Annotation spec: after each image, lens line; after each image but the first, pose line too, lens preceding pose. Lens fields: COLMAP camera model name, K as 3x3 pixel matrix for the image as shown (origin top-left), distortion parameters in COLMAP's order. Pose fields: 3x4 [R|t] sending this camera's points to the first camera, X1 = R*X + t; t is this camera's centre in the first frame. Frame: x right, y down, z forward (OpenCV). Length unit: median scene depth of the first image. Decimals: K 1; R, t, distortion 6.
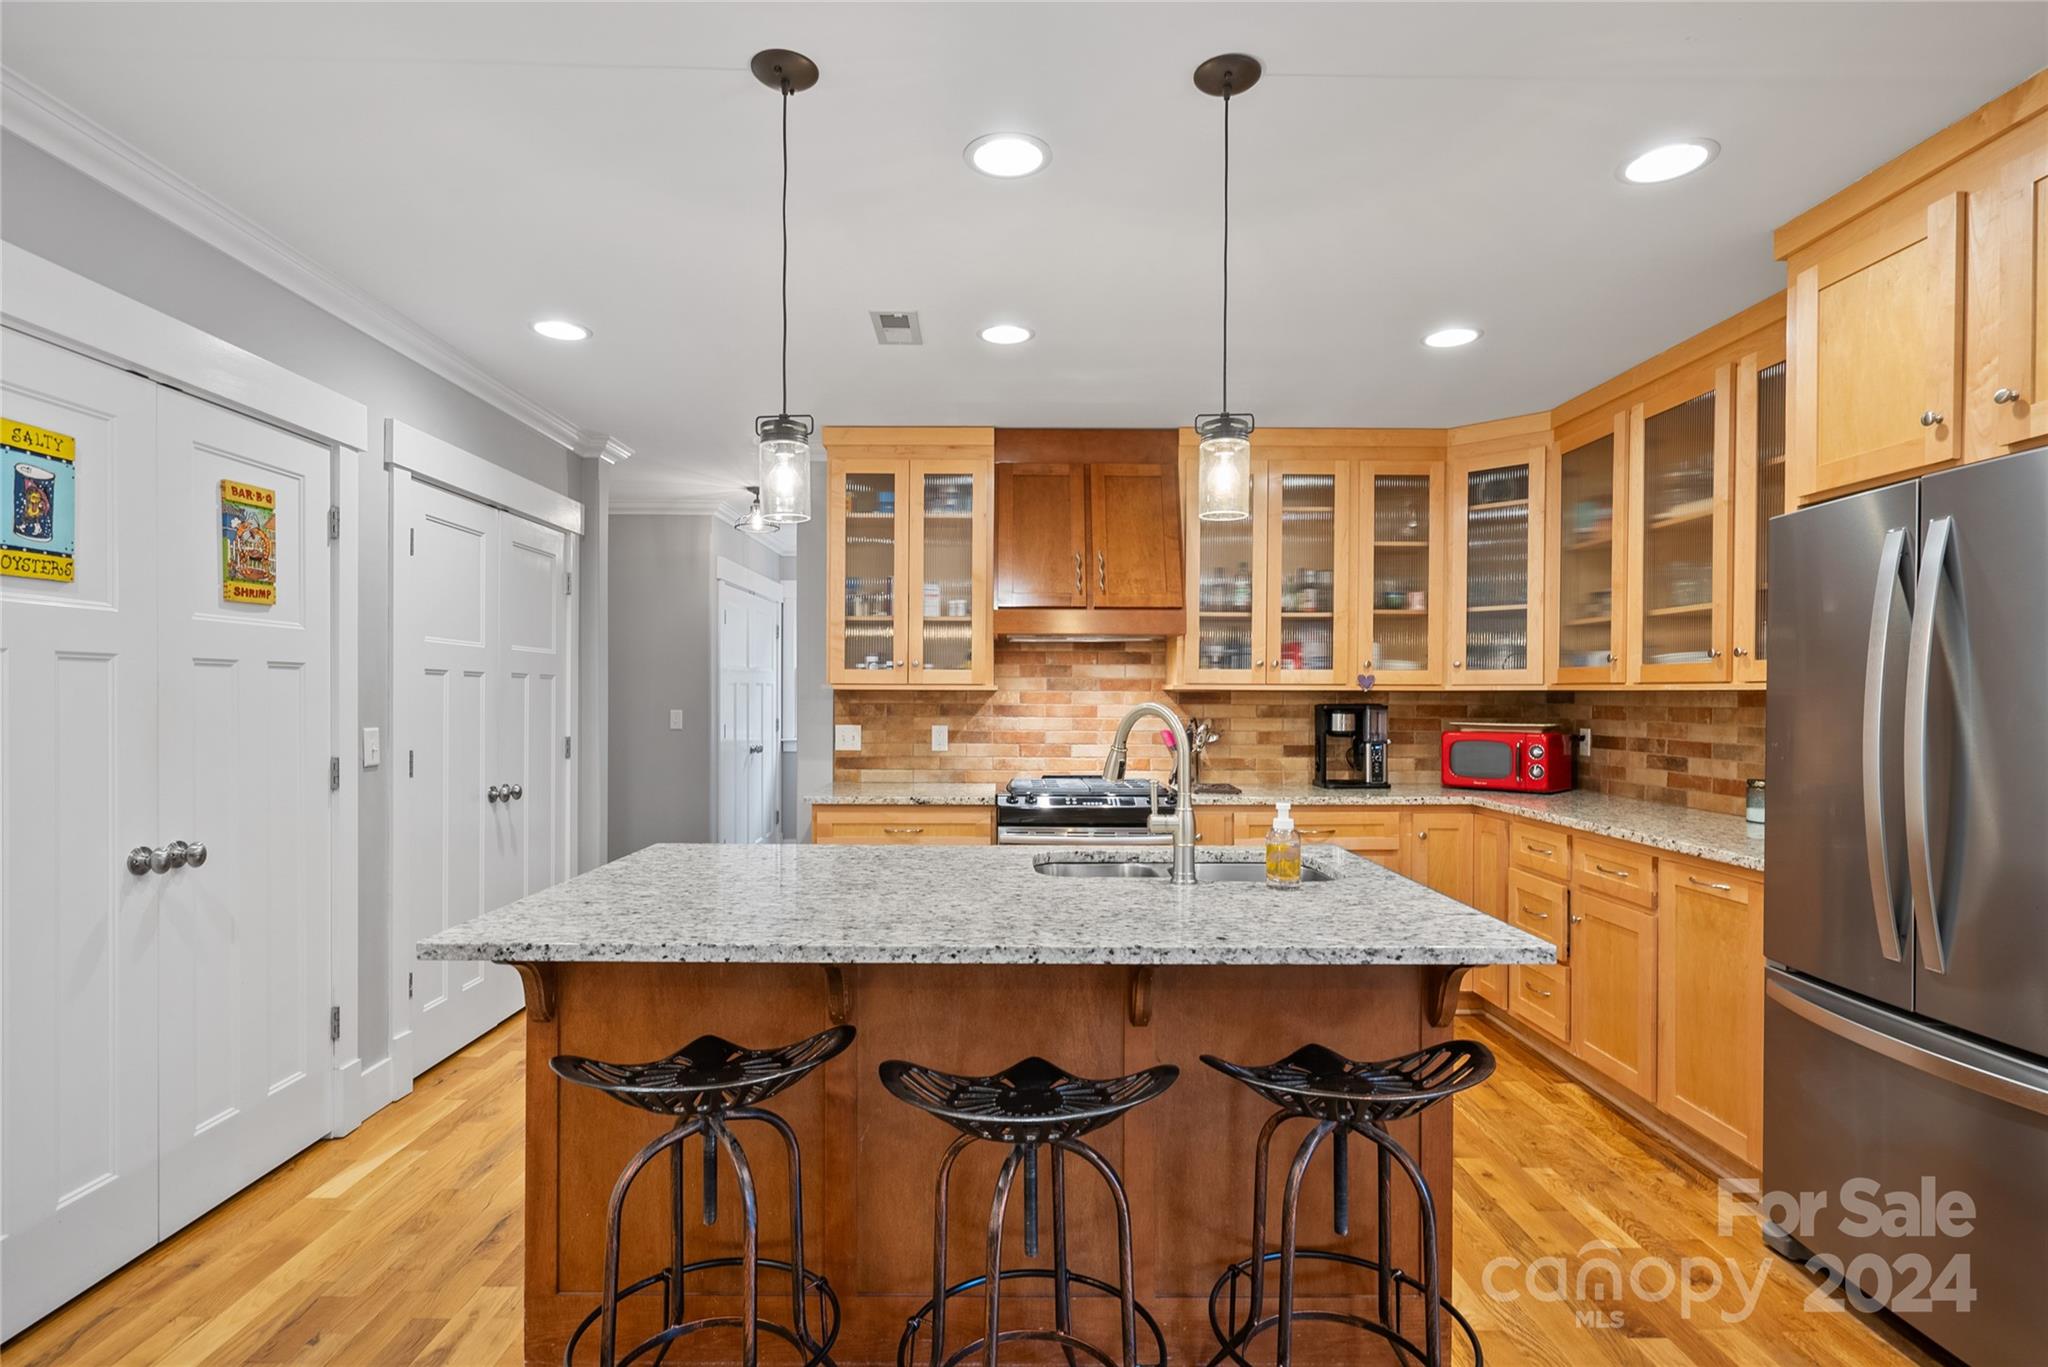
lens RADIAL K [[1011.8, 0, 1009.3], [0, 1011.8, 704.2], [0, 0, 1]] dist [-0.000915, 0.001831]
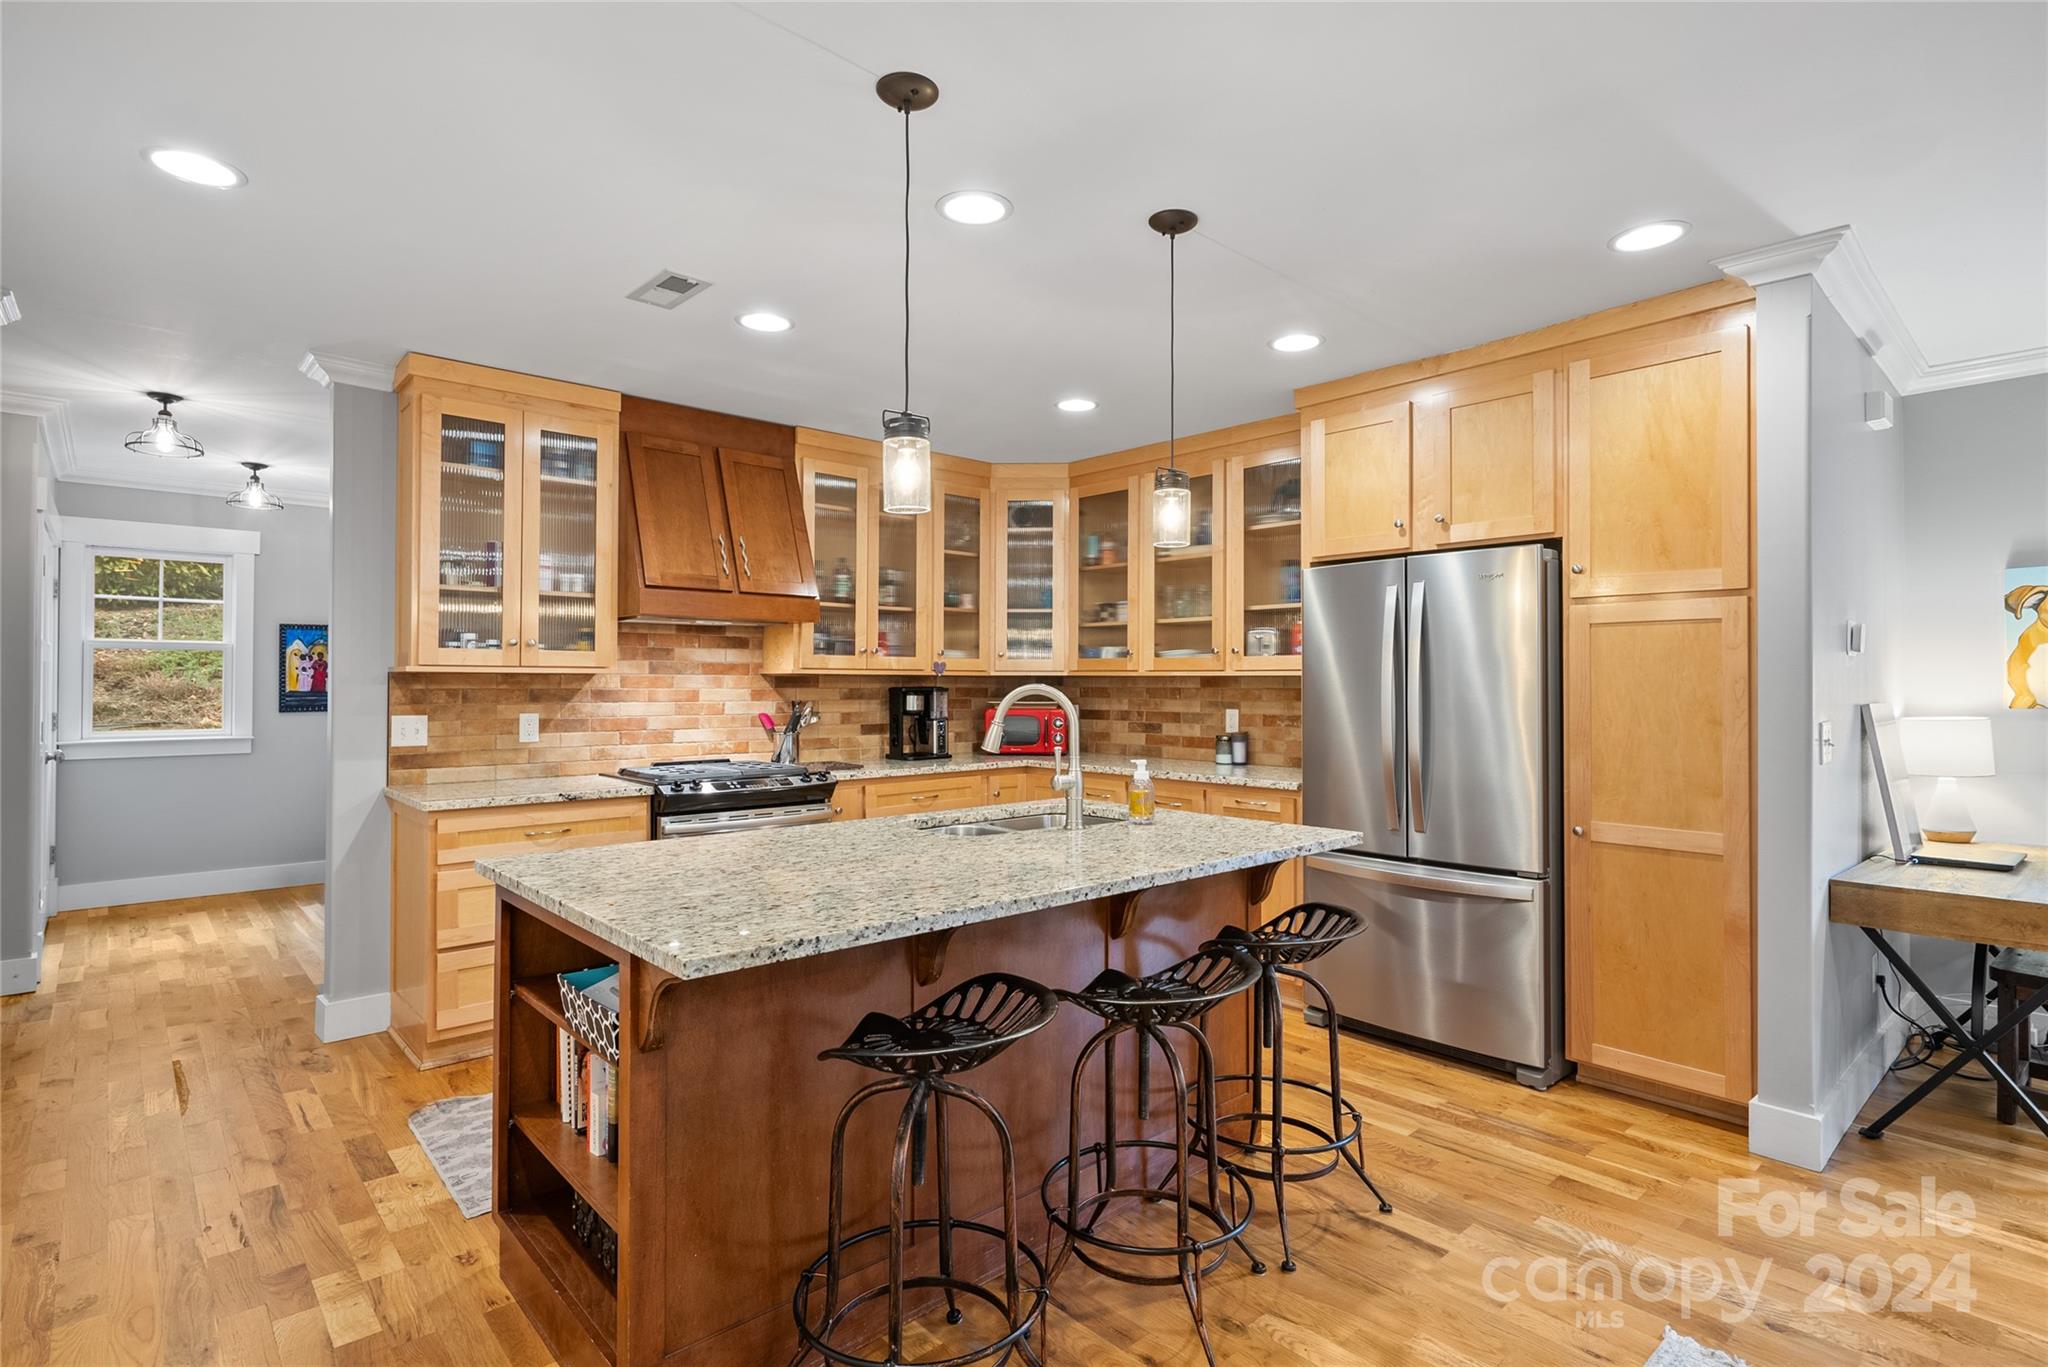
lens RADIAL K [[1011.3, 0, 1024.8], [0, 1011.3, 672.2], [0, 0, 1]] dist [0.001105, 0.000824]
pose [[0.743702, 0.005390, 0.668489, -0.363504], [0.006169, 0.999870, -0.014925, 0.001008], [-0.668483, 0.015223, 0.743572, 0.058247]]
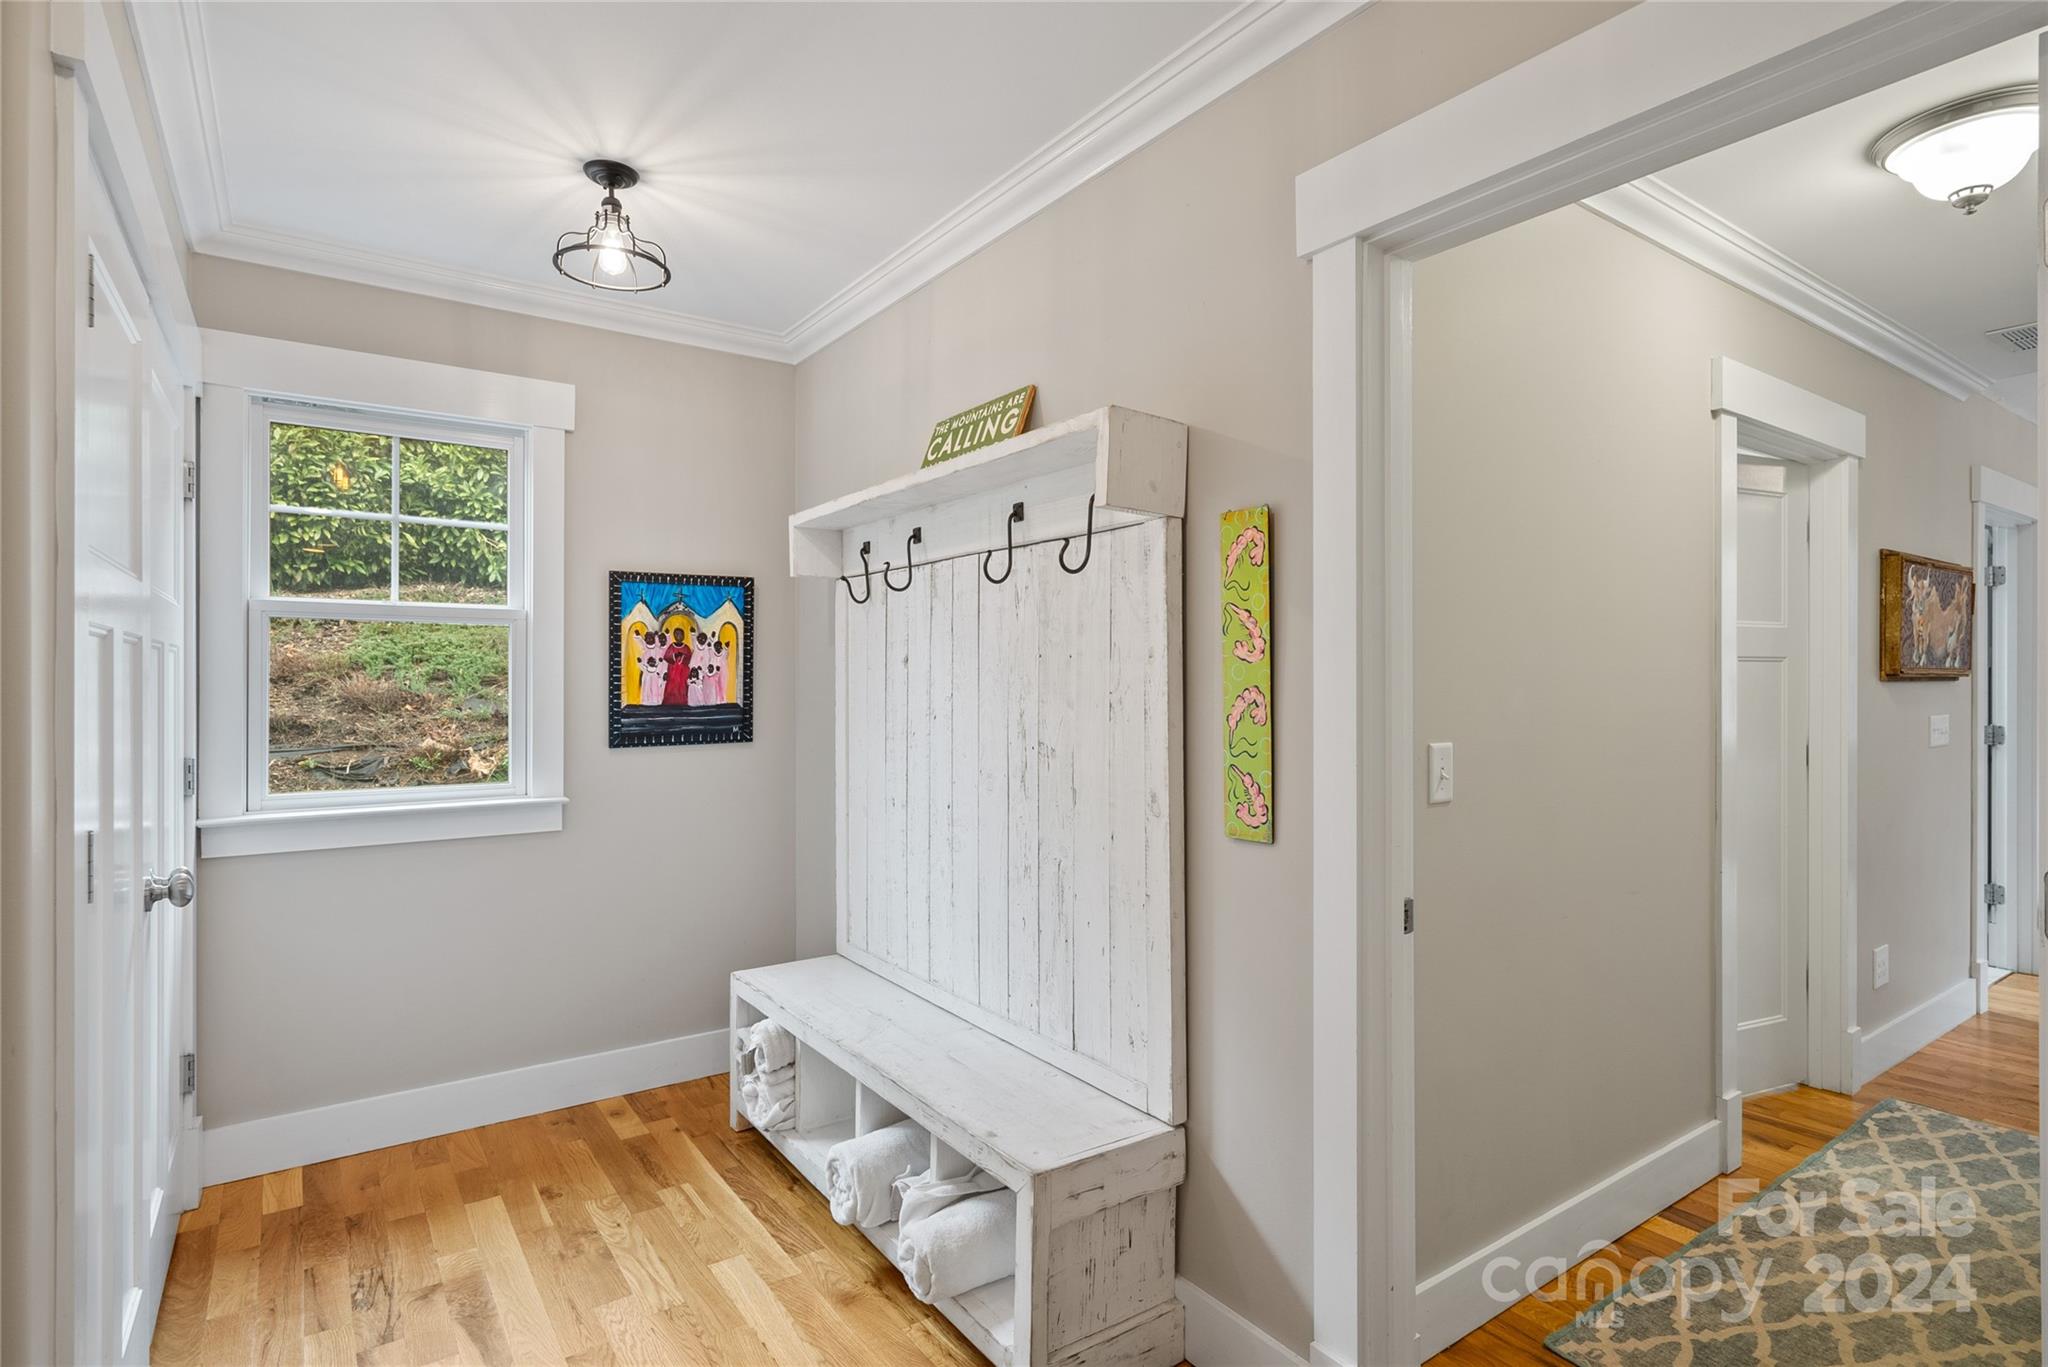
lens RADIAL K [[1011.3, 0, 1024.8], [0, 1011.3, 672.2], [0, 0, 1]] dist [0.001105, 0.000824]
pose [[0.814045, 0.000402, 0.580801, -0.367393], [0.010178, 0.999836, -0.014958, -0.010075], [-0.580712, 0.018088, 0.813908, 1.087614]]
